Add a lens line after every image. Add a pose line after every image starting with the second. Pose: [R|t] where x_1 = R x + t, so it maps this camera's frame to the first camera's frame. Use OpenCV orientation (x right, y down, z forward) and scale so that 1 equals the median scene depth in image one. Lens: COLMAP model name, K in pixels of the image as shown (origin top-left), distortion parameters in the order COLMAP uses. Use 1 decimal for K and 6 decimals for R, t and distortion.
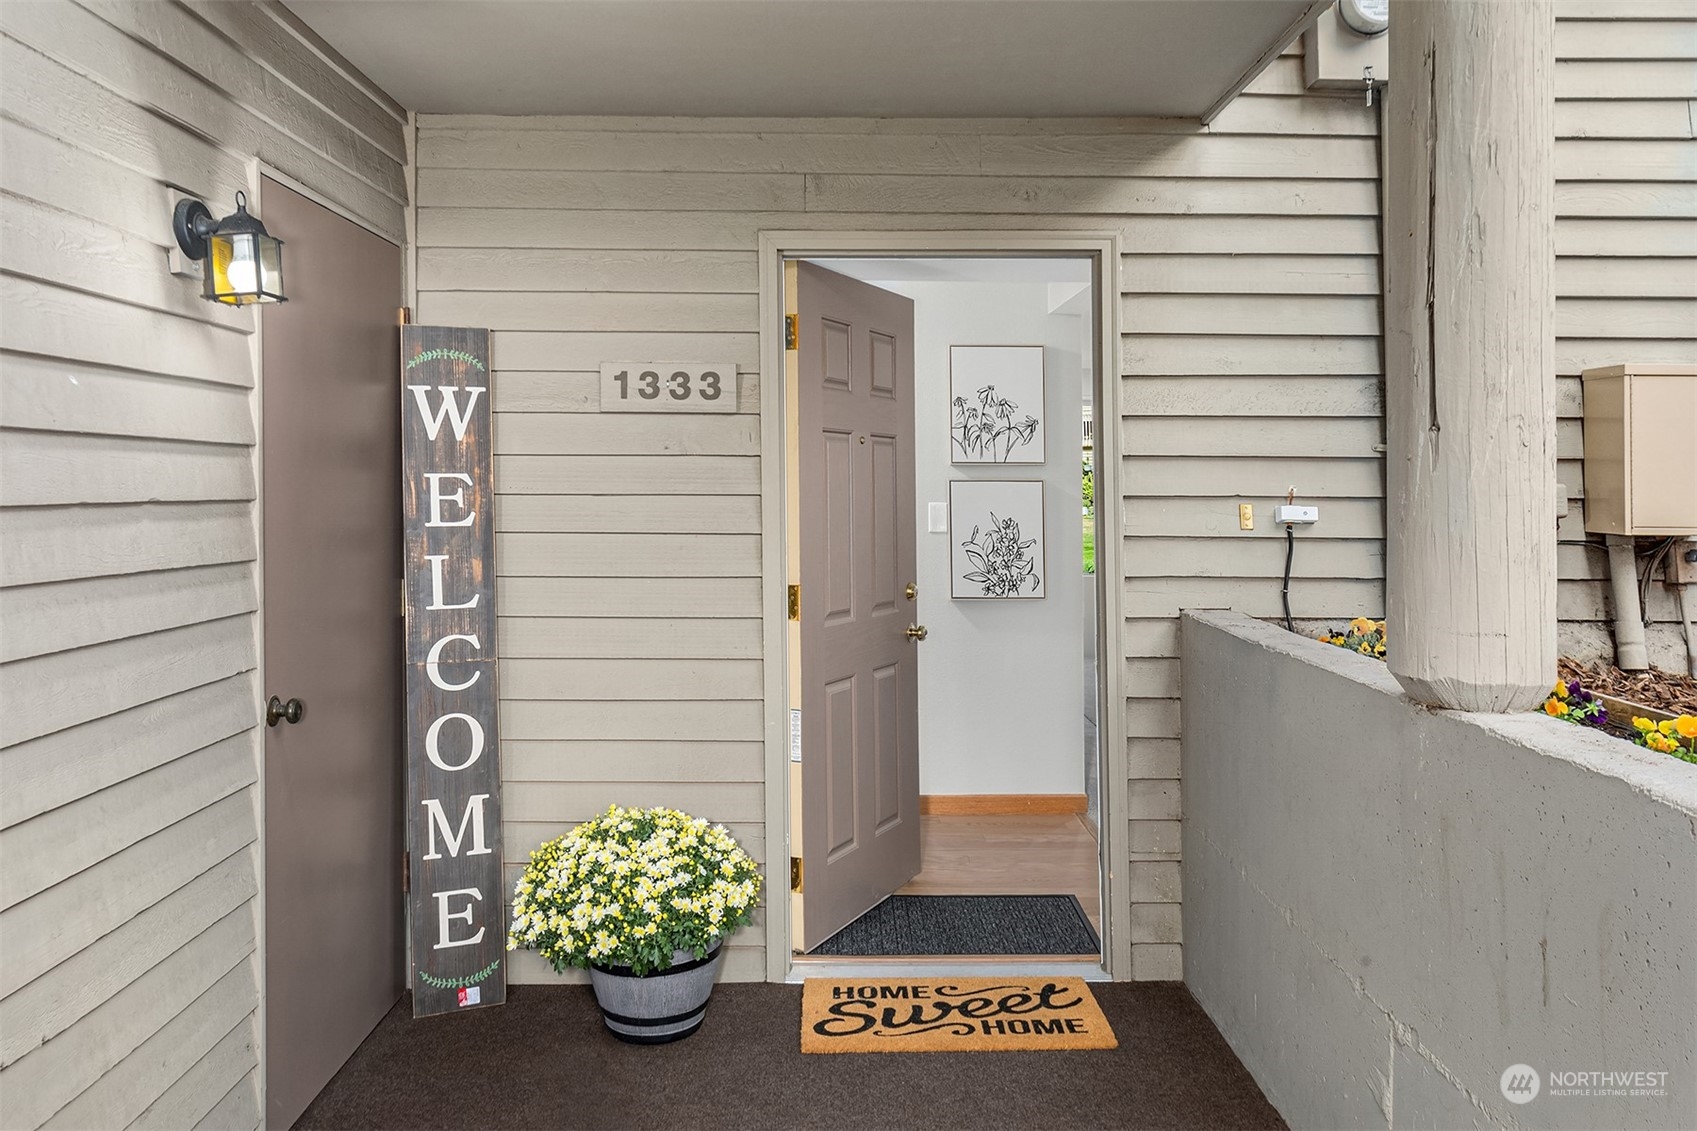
lens RADIAL K [[1451.6, 0, 851.1], [0, 1451.6, 512.4], [0, 0, 1]] dist [0.009791, 0.008795]
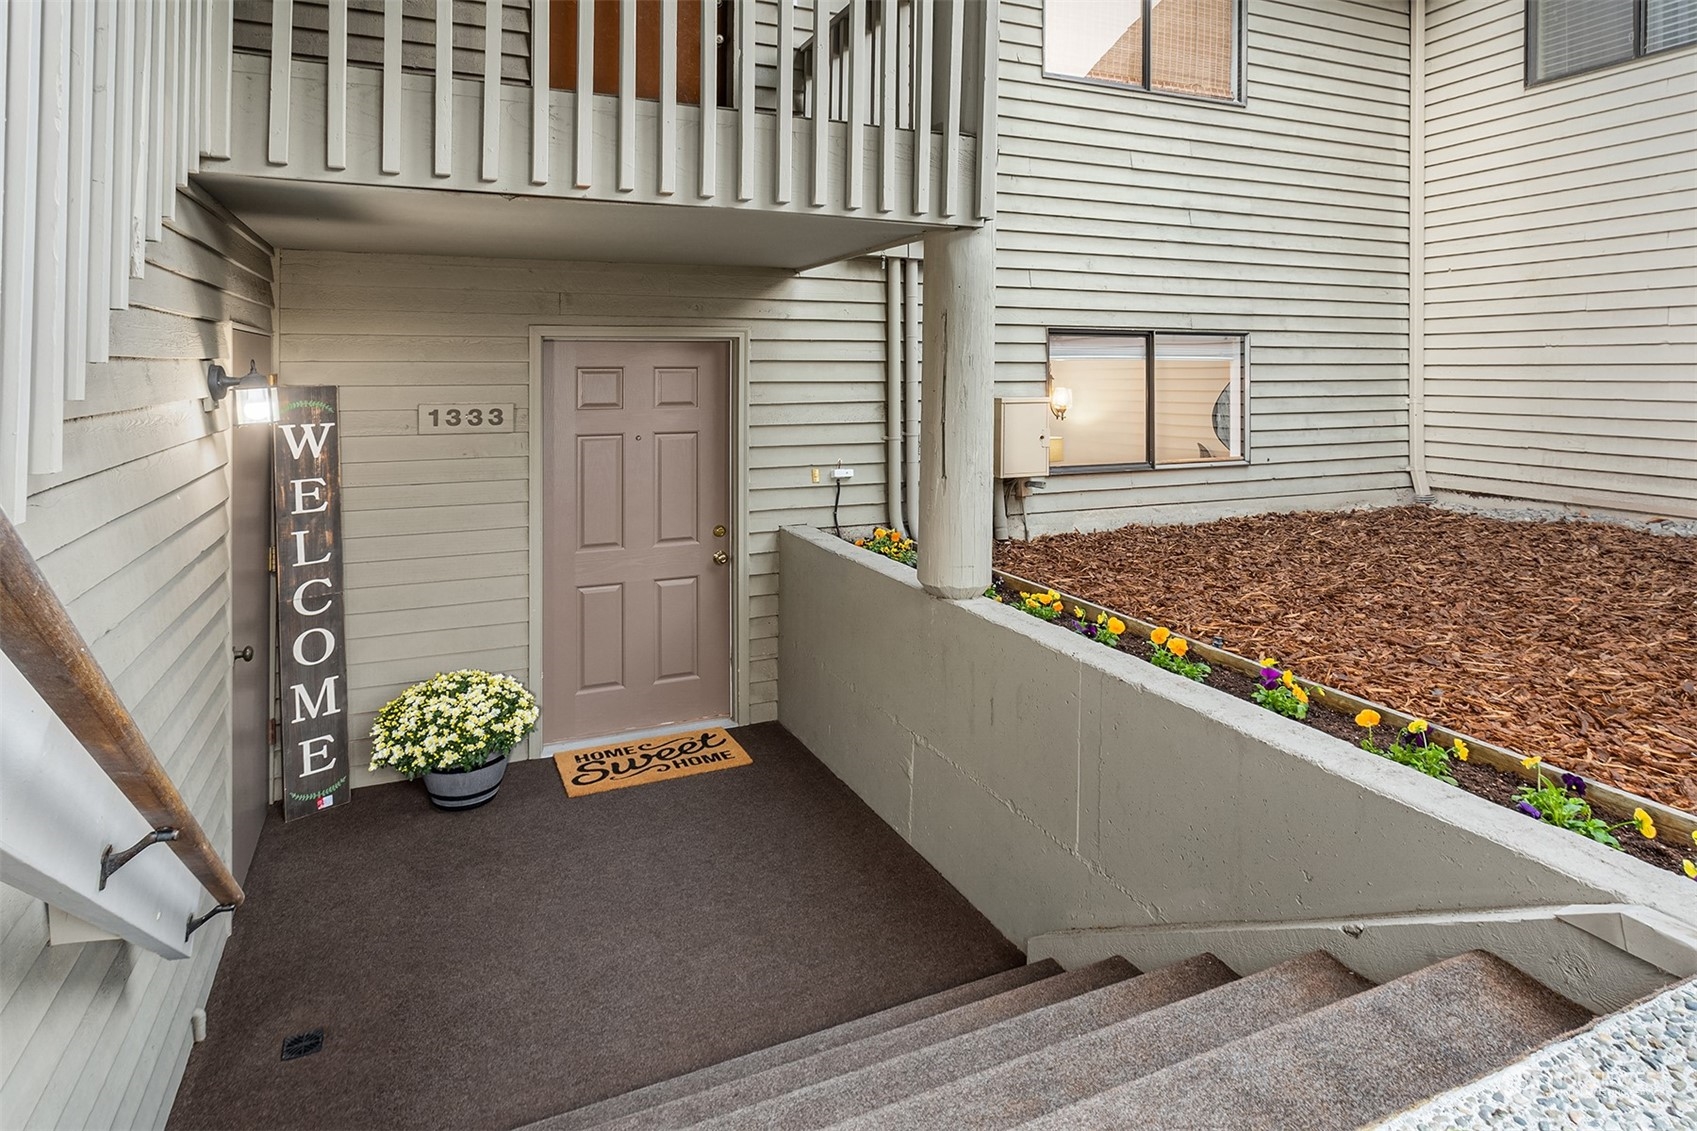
lens RADIAL K [[1004.3, 0, 848.5], [0, 1004.3, 565.5], [0, 0, 1]] dist [0.003247, 0.001271]
pose [[0.927238, -0.102795, 0.360087, -0.136800], [0.038501, 0.982659, 0.181379, -0.100866], [-0.372488, -0.154317, 0.915117, -0.161162]]
